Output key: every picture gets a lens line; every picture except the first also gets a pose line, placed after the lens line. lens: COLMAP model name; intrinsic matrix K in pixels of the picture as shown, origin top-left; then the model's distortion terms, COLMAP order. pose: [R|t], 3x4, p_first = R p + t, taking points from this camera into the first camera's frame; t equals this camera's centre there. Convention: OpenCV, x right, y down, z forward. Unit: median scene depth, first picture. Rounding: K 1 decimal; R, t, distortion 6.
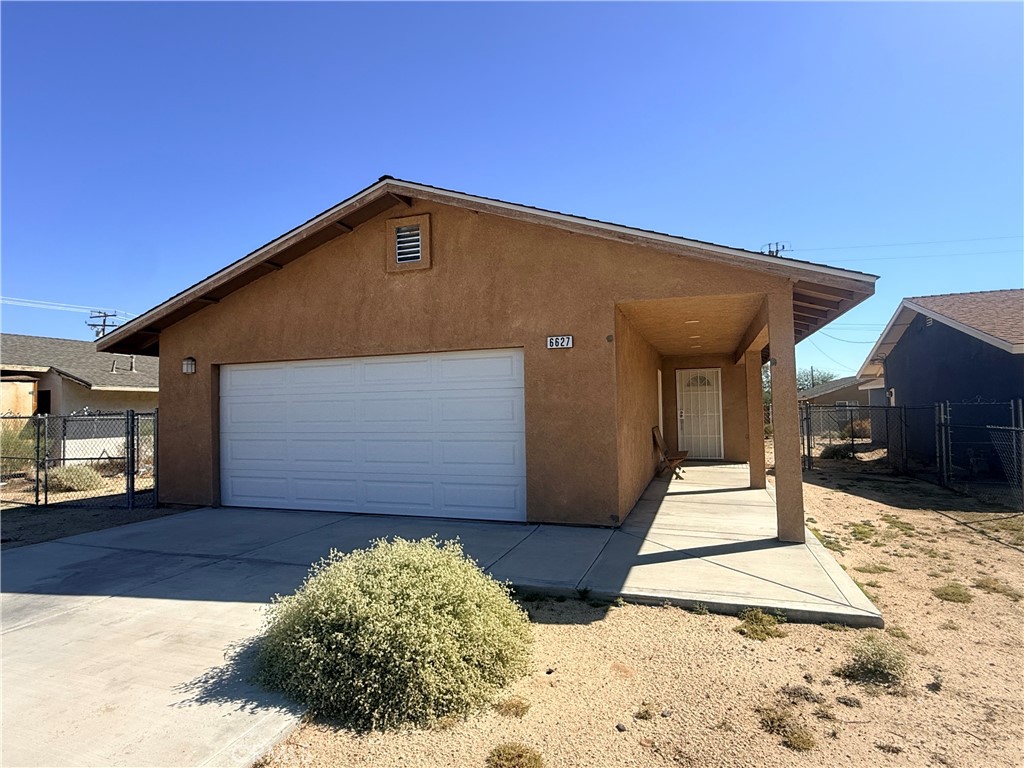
lens RADIAL K [[540.2, 0, 513.1], [0, 540.2, 386.1], [0, 0, 1]] dist [0.002073, 0.000239]
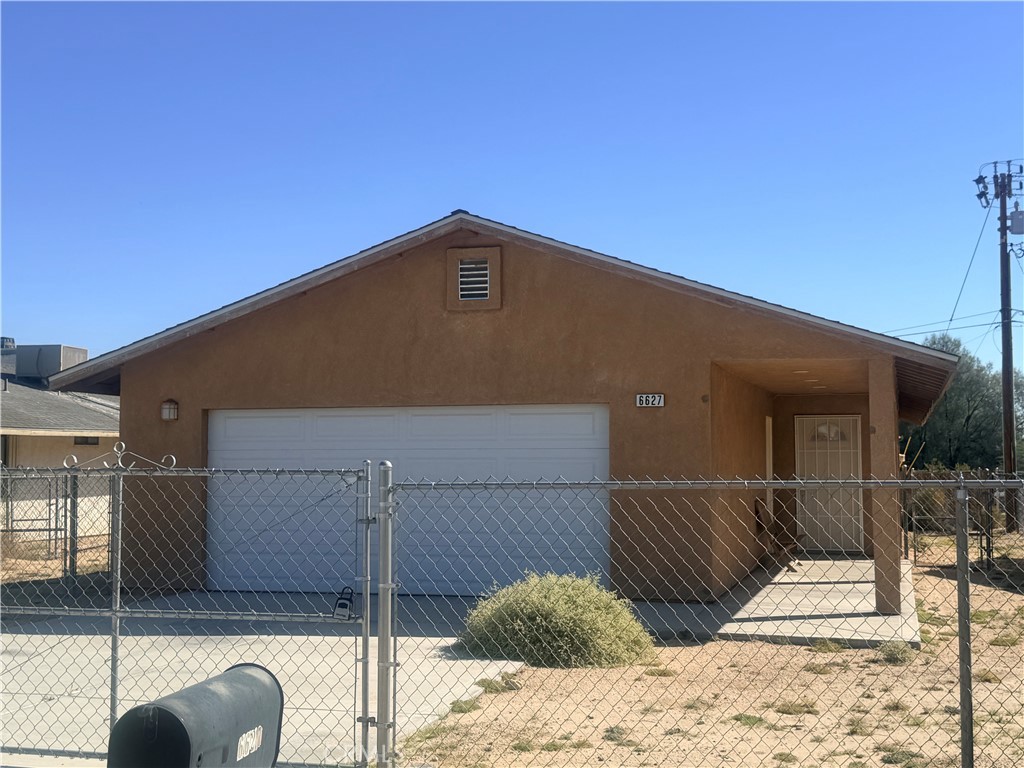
lens RADIAL K [[1343.3, 0, 512.5], [0, 1343.3, 381.7], [0, 0, 1]] dist [0.168528, 0.000000]
pose [[0.998113, 0.020347, 0.057927, -0.264007], [-0.019180, 0.999603, -0.020629, -0.057734], [-0.058324, 0.019479, 0.998108, -1.194990]]
